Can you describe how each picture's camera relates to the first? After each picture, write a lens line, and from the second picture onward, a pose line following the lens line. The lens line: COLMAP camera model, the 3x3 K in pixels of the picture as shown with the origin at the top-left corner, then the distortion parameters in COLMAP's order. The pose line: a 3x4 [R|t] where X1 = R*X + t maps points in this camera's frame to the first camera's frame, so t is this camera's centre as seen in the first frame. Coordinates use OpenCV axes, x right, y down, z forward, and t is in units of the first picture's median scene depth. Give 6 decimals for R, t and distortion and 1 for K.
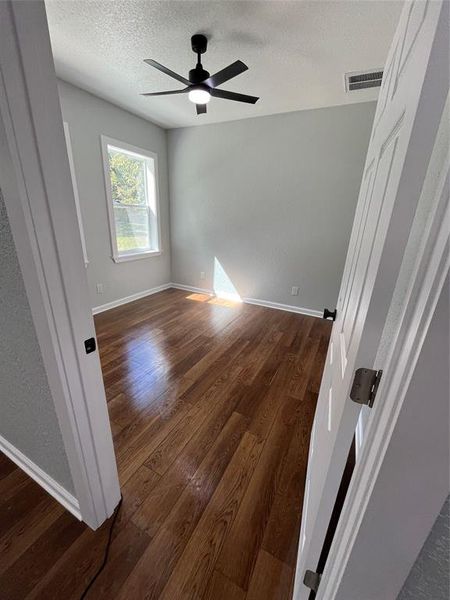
lens RADIAL K [[242.3, 0, 225.0], [0, 242.3, 300.0], [0, 0, 1]] dist [-0.000522, -0.000687]
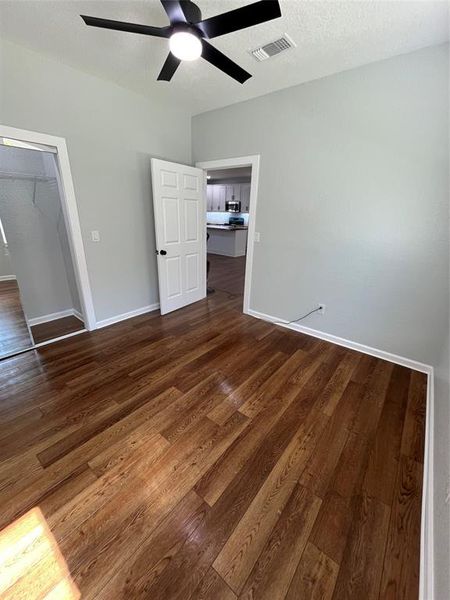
lens RADIAL K [[242.3, 0, 225.0], [0, 242.3, 300.0], [0, 0, 1]] dist [-0.000522, -0.000687]
pose [[-0.975234, -0.137899, 0.172925, -0.245426], [0.002482, 0.774968, 0.631996, -0.413515], [-0.221163, 0.616773, -0.755432, 1.107958]]
